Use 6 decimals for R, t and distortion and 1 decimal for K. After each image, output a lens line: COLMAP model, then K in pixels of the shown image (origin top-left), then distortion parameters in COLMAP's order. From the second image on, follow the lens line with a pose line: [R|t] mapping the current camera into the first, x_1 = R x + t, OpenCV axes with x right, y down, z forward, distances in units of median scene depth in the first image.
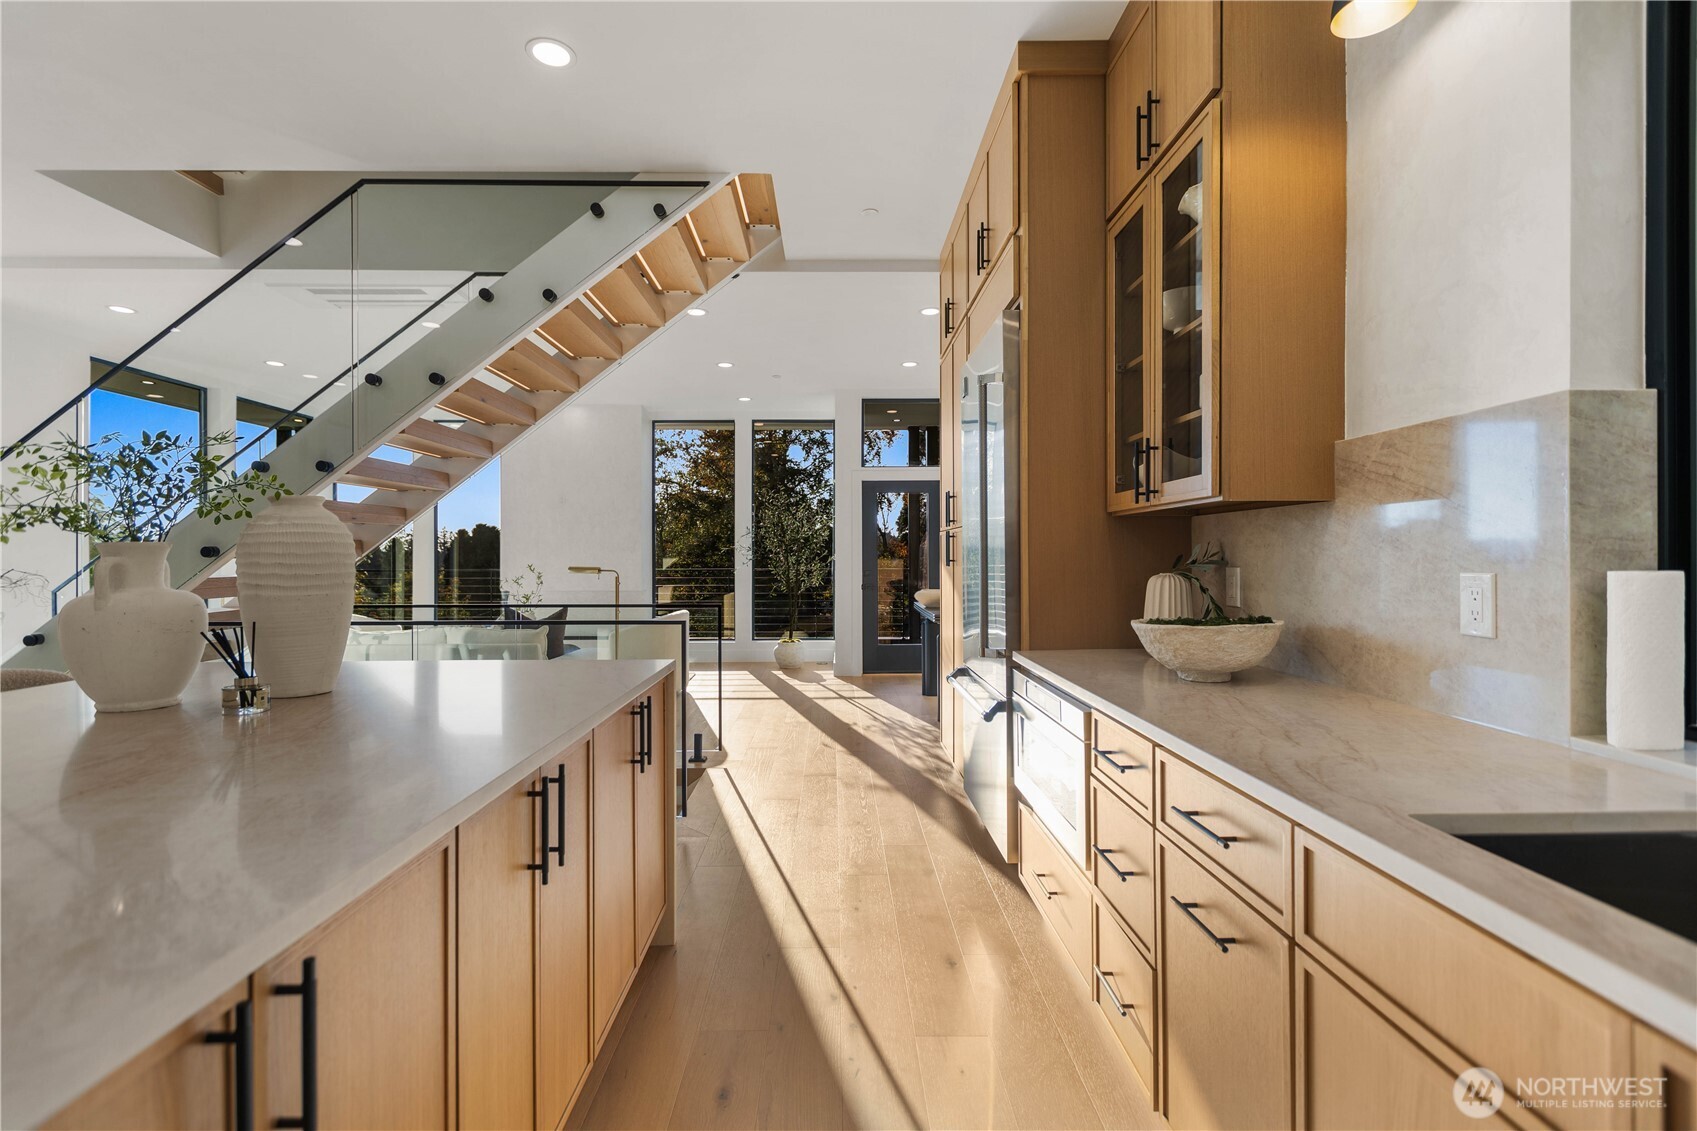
lens RADIAL K [[771.5, 0, 839.2], [0, 771.5, 554.0], [0, 0, 1]] dist [0.002633, -0.000307]
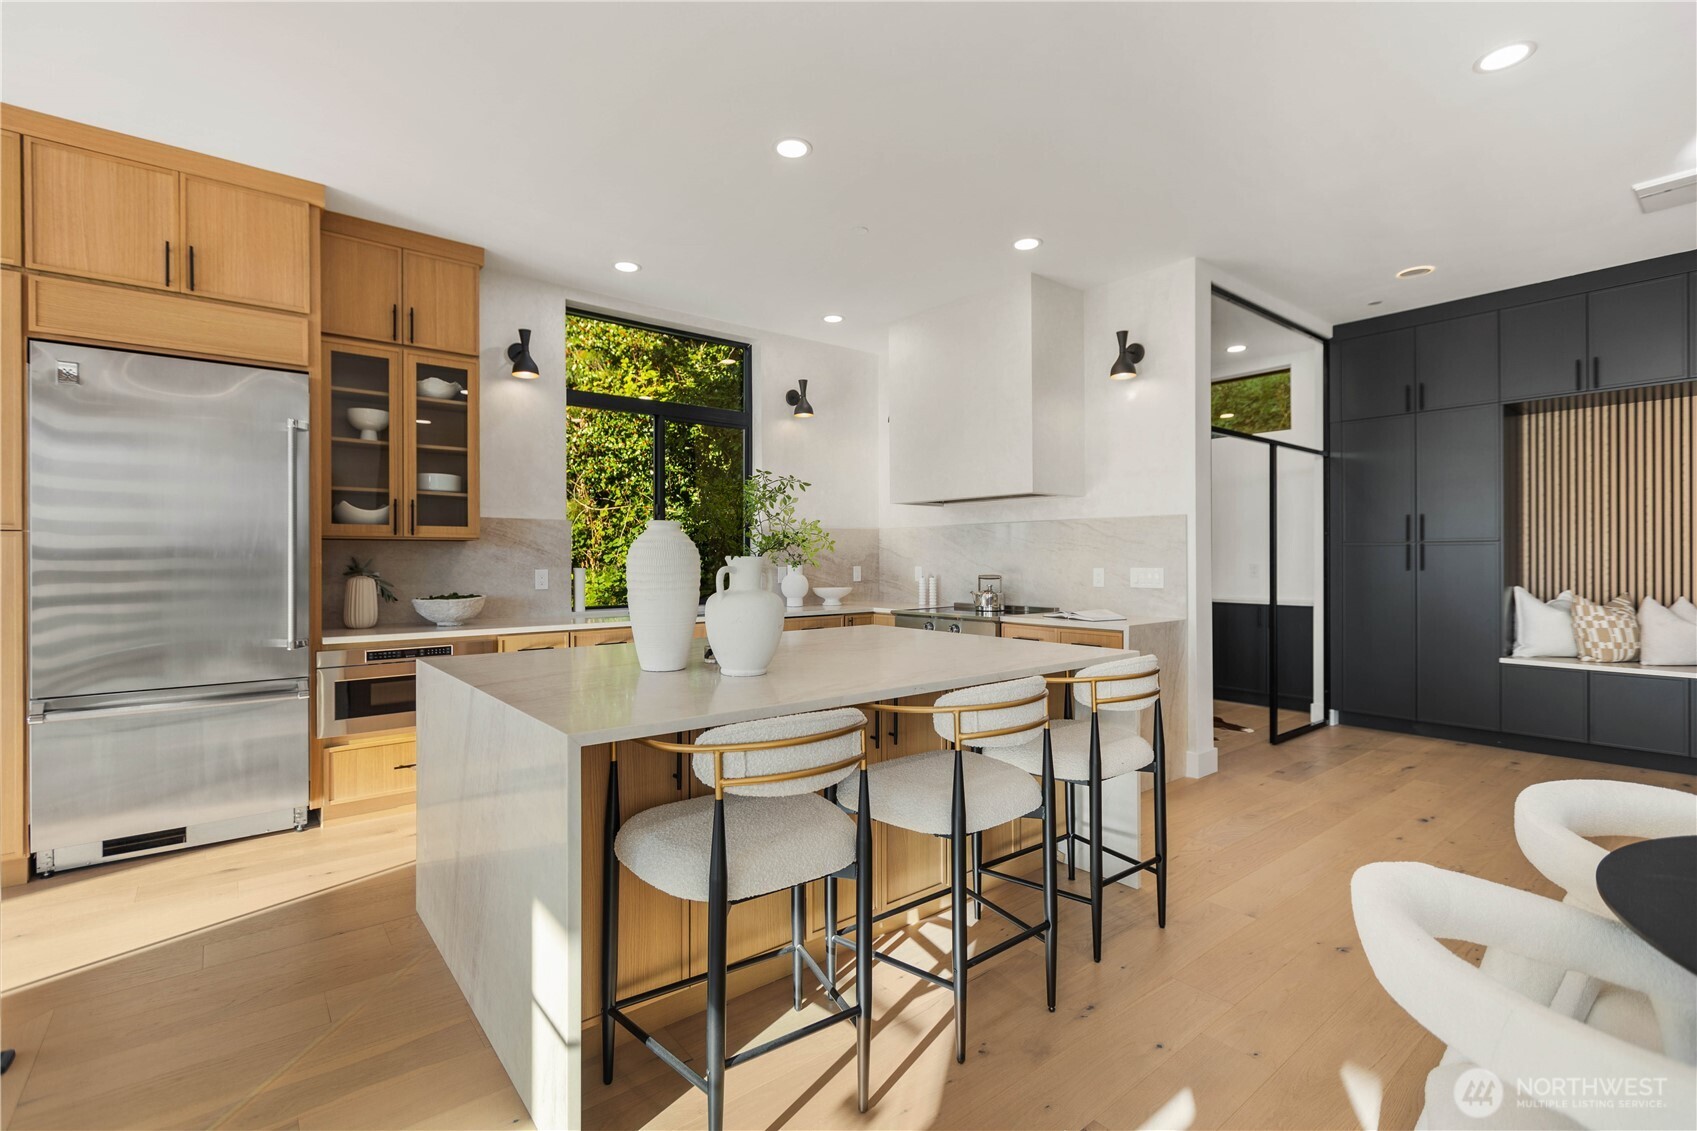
lens RADIAL K [[771.5, 0, 839.1], [0, 771.5, 557.9], [0, 0, 1]] dist [0.002633, -0.000307]
pose [[-0.621926, 0.005050, 0.783060, -1.901955], [0.000900, 0.999983, -0.005734, -0.004558], [-0.783076, -0.002861, -0.621920, 1.567202]]
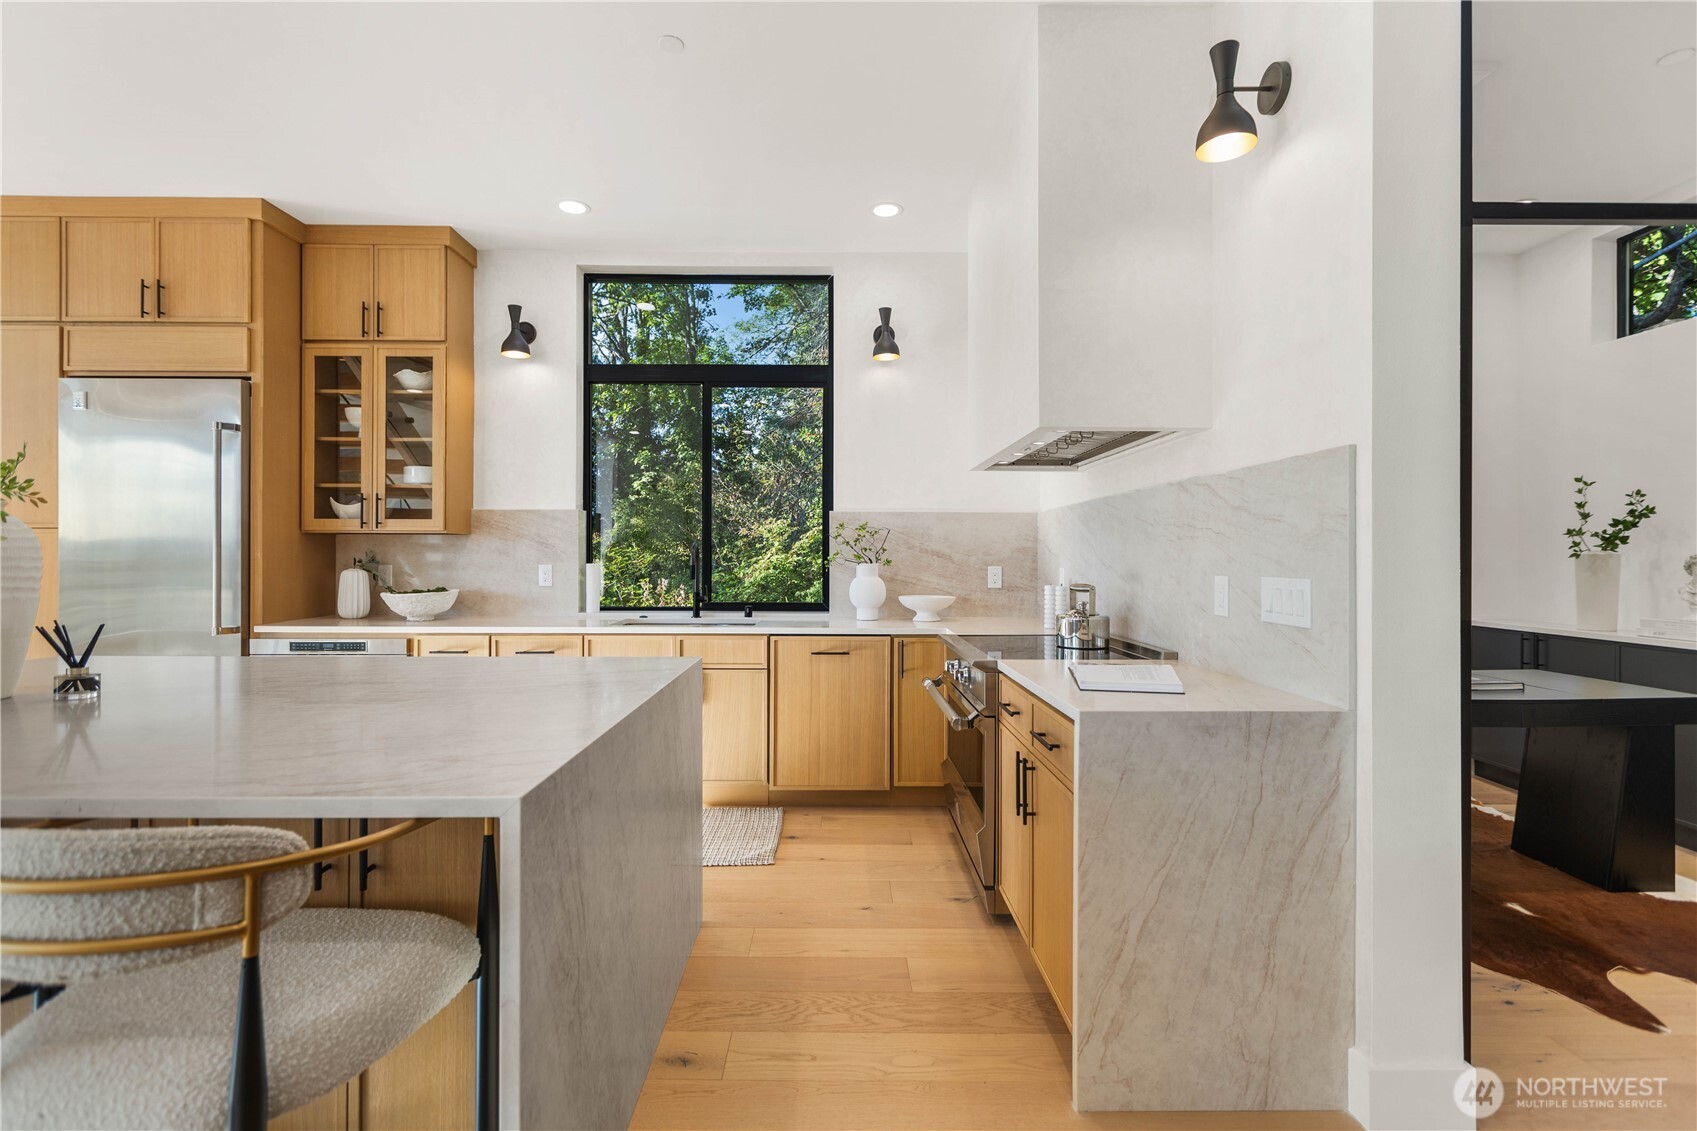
lens RADIAL K [[771.5, 0, 839.0], [0, 771.5, 555.9], [0, 0, 1]] dist [0.002633, -0.000307]
pose [[0.001021, 0.003553, 0.999993, -1.643467], [-0.007806, 0.999963, -0.003545, -0.007067], [-0.999969, -0.007803, 0.001048, -0.098489]]
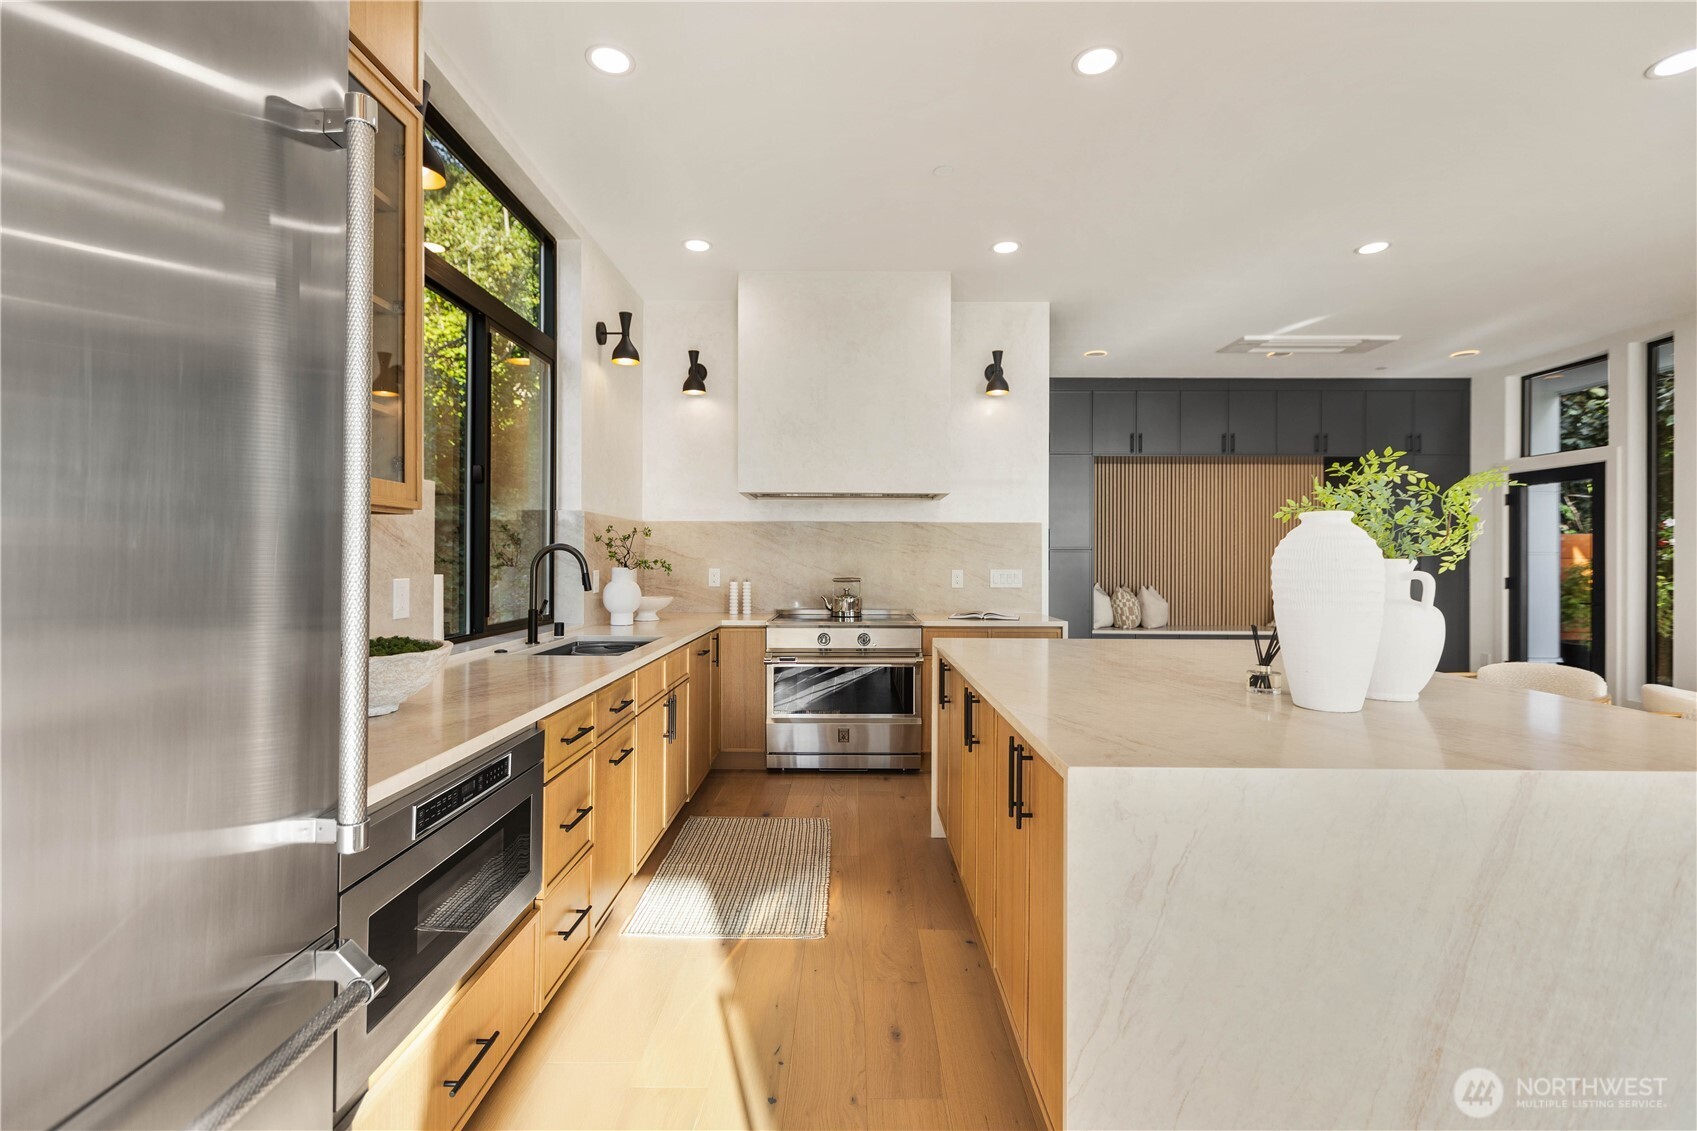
lens RADIAL K [[771.5, 0, 836.8], [0, 771.5, 555.9], [0, 0, 1]] dist [0.002633, -0.000307]
pose [[-0.999618, -0.001932, 0.027561, -0.083621], [-0.002163, 0.999963, -0.008360, -0.010099], [-0.027543, -0.008417, -0.999585, 2.015571]]
